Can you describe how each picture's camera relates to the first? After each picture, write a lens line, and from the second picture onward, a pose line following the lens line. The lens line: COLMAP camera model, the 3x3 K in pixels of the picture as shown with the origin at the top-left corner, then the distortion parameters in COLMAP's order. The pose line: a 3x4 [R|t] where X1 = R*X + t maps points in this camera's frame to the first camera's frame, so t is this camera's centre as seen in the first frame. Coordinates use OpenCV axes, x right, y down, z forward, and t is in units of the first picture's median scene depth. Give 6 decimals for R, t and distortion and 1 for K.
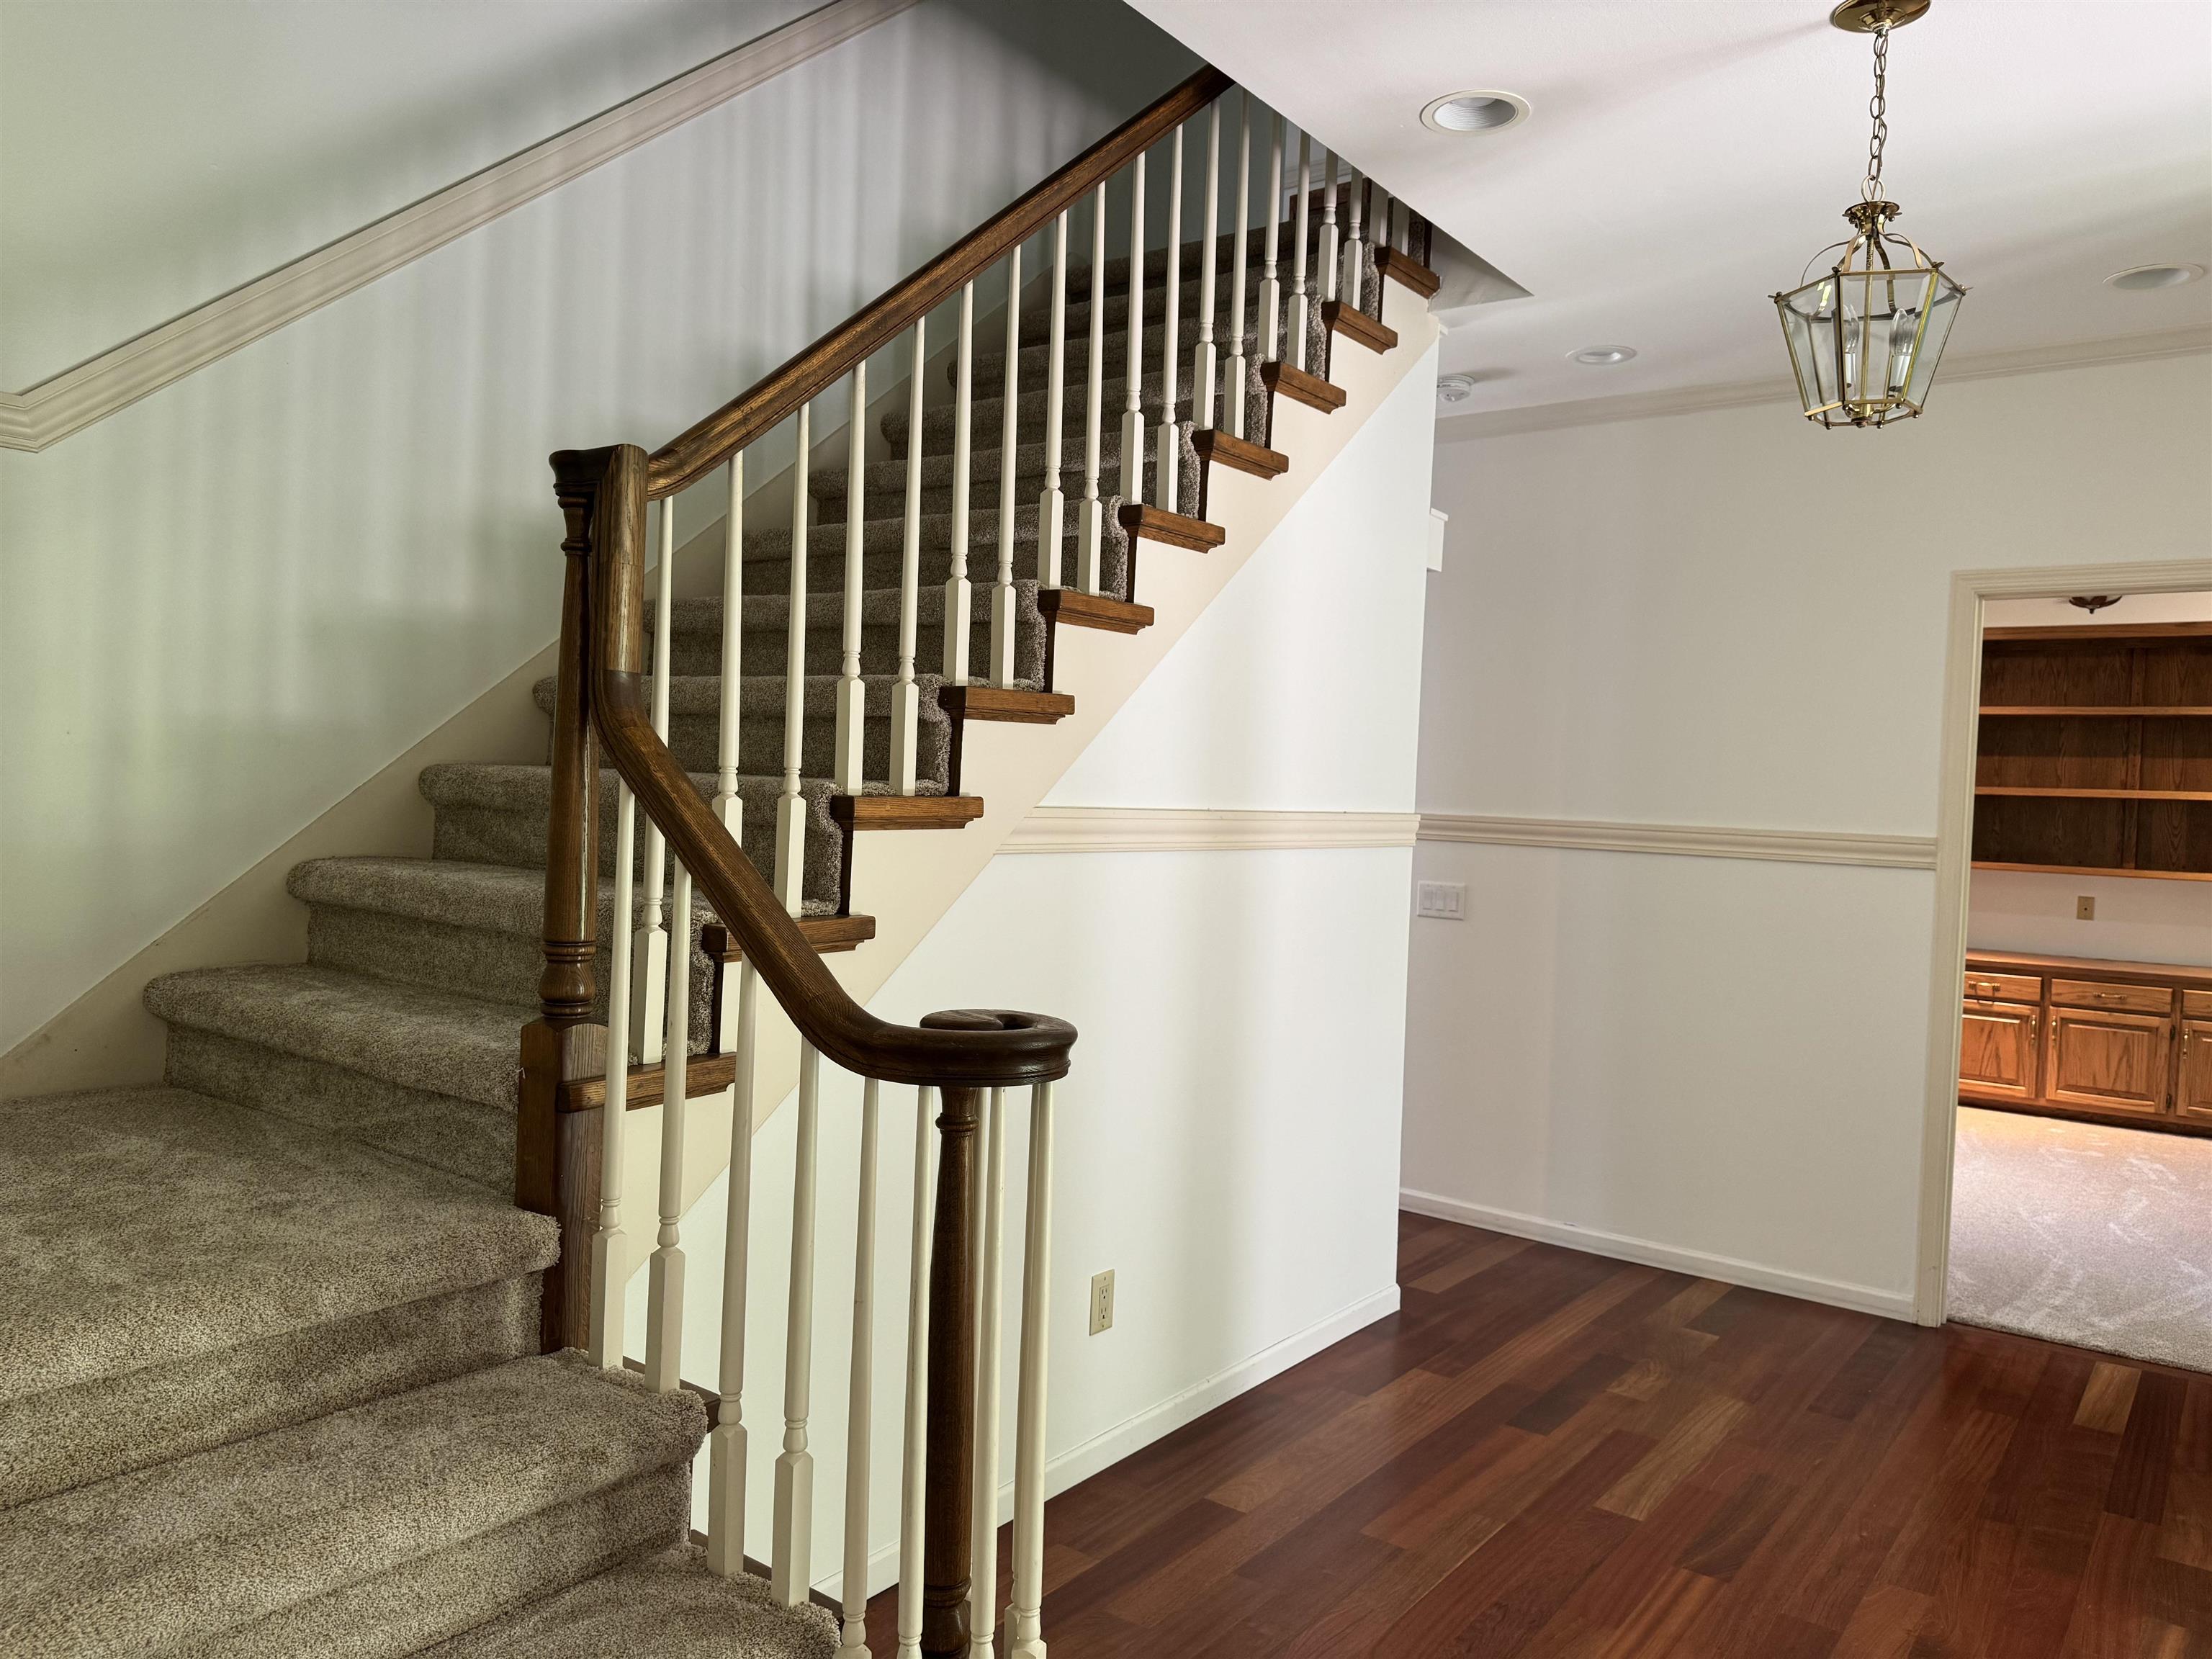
lens RADIAL K [[1534.6, 0, 1106.0], [0, 1534.6, 829.5], [0, 0, 1]] dist [0.078222, -0.088428]
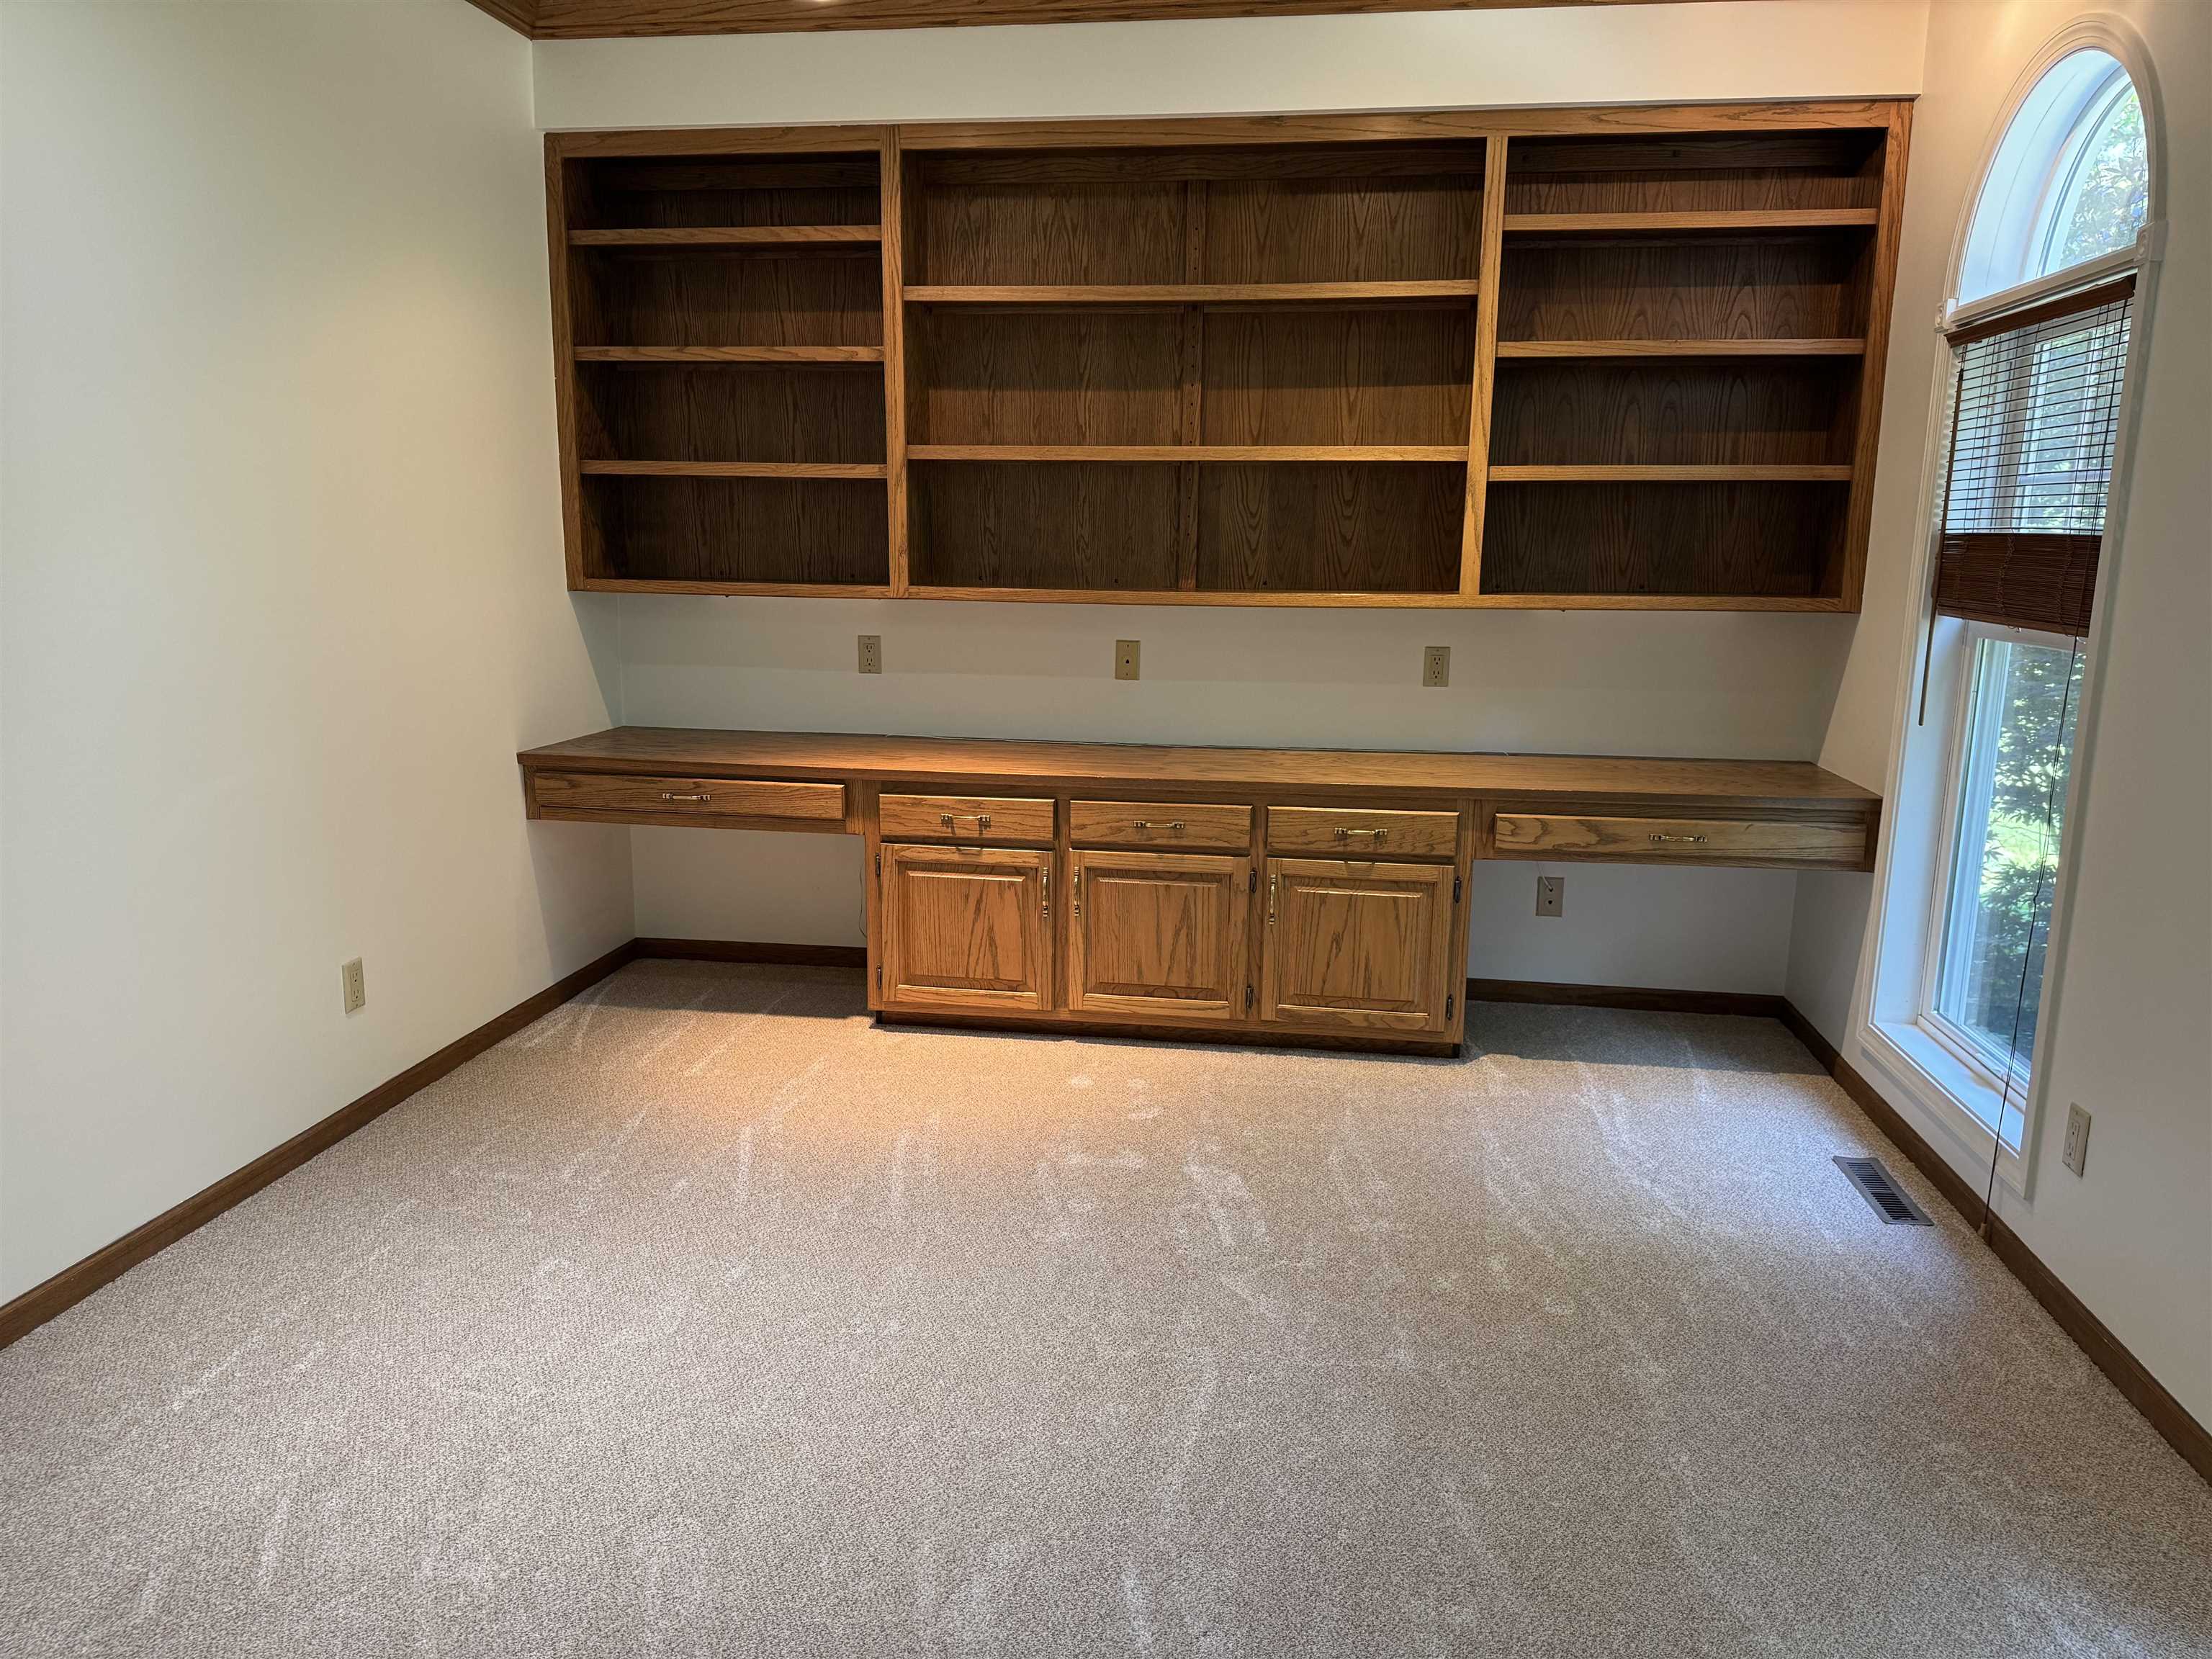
lens RADIAL K [[1534.6, 0, 1106.0], [0, 1534.6, 829.5], [0, 0, 1]] dist [0.078222, -0.088428]
pose [[0.873304, -0.115100, 0.473385, 0.360945], [0.028820, 0.982194, 0.185645, 0.006039], [-0.486323, -0.148482, 0.861071, 0.528196]]
